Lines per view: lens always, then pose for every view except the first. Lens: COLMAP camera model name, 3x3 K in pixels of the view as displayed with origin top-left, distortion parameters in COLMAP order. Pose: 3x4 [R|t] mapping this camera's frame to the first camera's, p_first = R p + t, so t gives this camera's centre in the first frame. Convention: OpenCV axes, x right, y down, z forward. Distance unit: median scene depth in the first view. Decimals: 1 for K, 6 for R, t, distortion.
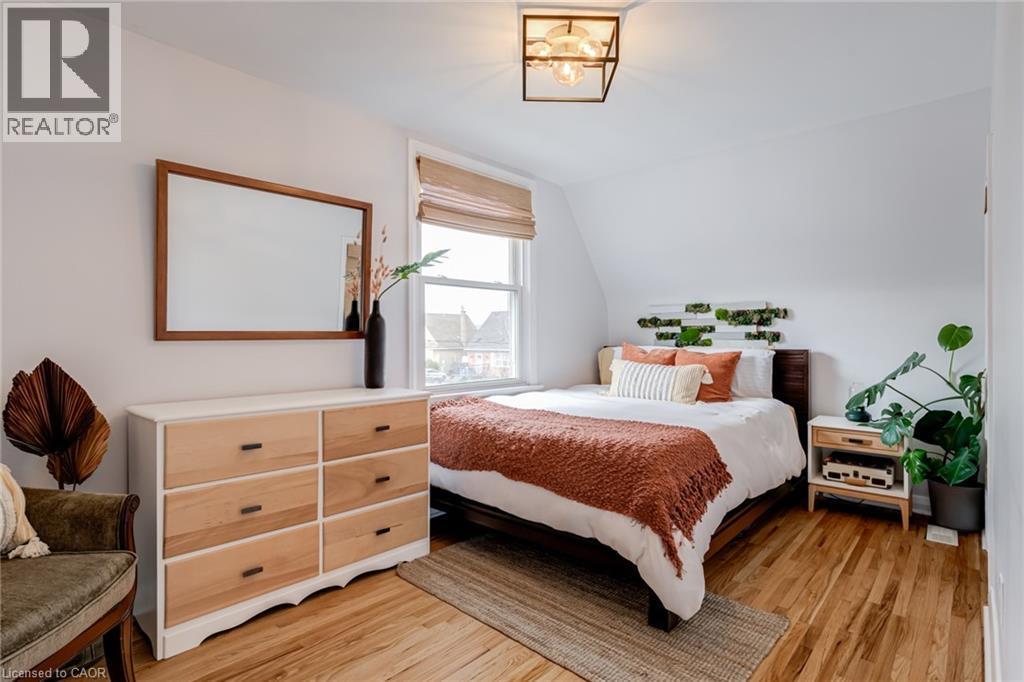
lens RADIAL K [[523.2, 0, 509.3], [0, 523.2, 332.3], [0, 0, 1]] dist [-0.001148, 0.000841]
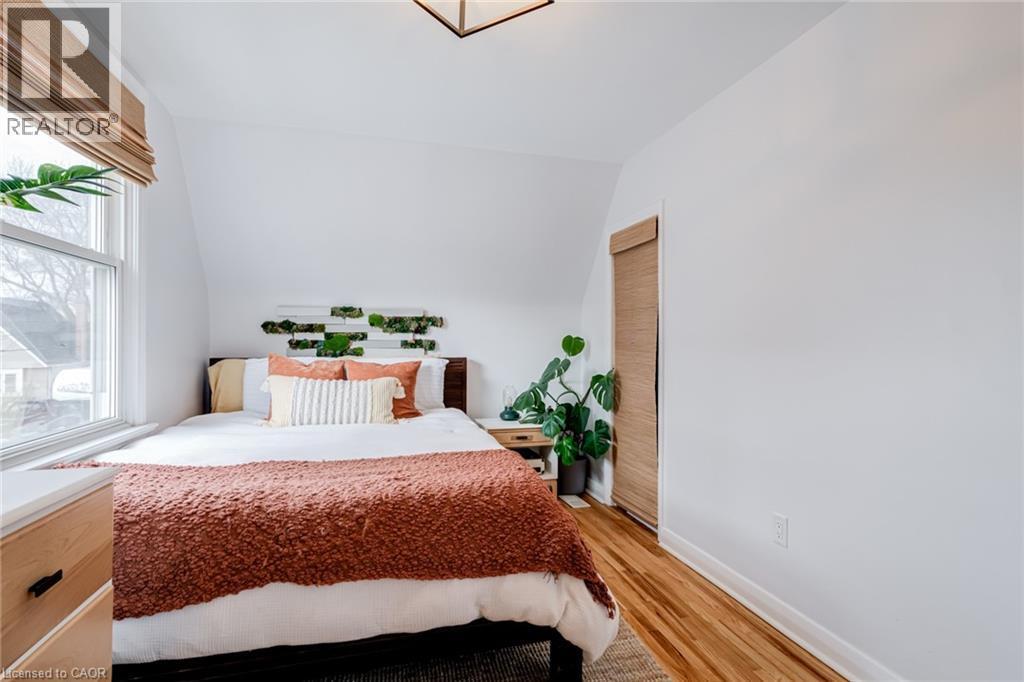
lens RADIAL K [[529.3, 0, 536.2], [0, 529.3, 342.4], [0, 0, 1]] dist [-0.008907, 0.000629]
pose [[0.527483, 0.005482, 0.849548, -0.236891], [-0.008063, 0.999966, -0.001447, 0.003039], [-0.849527, -0.006087, 0.527510, 0.302185]]
